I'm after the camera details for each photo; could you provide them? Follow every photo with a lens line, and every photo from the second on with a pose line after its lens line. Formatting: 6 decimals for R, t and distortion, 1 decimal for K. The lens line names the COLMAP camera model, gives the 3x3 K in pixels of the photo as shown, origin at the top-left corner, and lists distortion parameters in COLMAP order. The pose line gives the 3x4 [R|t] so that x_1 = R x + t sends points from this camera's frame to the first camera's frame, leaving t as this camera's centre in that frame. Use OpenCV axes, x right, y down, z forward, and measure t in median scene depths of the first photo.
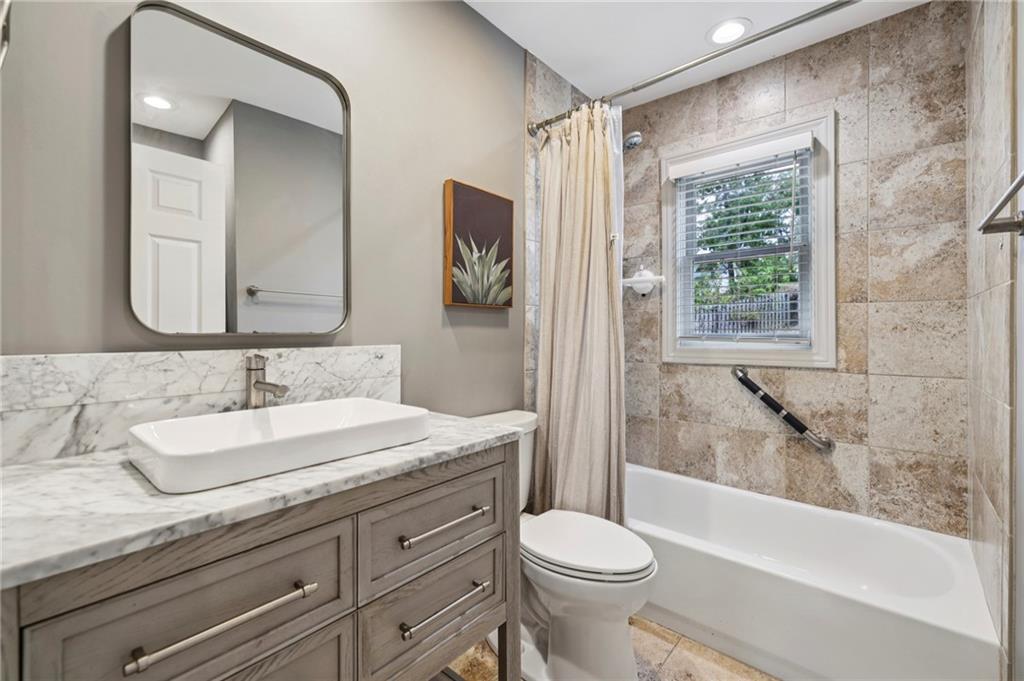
lens RADIAL K [[442.1, 0, 509.4], [0, 442.1, 333.5], [0, 0, 1]] dist [0.006161, -0.000662]
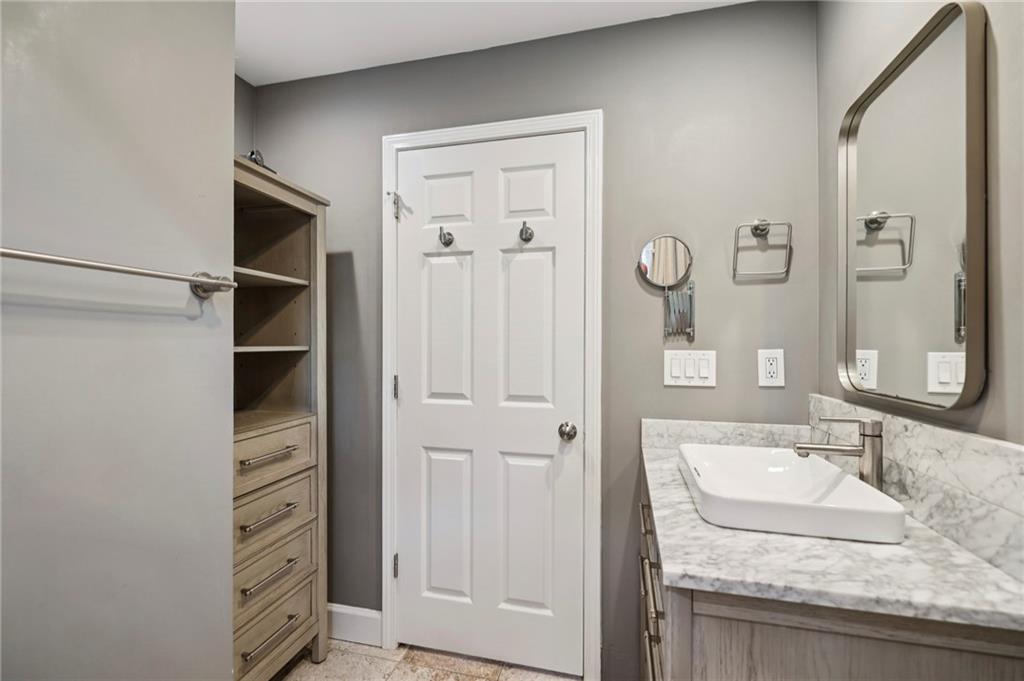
lens RADIAL K [[442.1, 0, 507.2], [0, 442.1, 343.7], [0, 0, 1]] dist [0.006161, -0.000662]
pose [[-0.902130, 0.001883, -0.431461, 0.481066], [0.003438, 0.999990, -0.002825, -0.102896], [0.431451, -0.004031, -0.902127, 1.395696]]
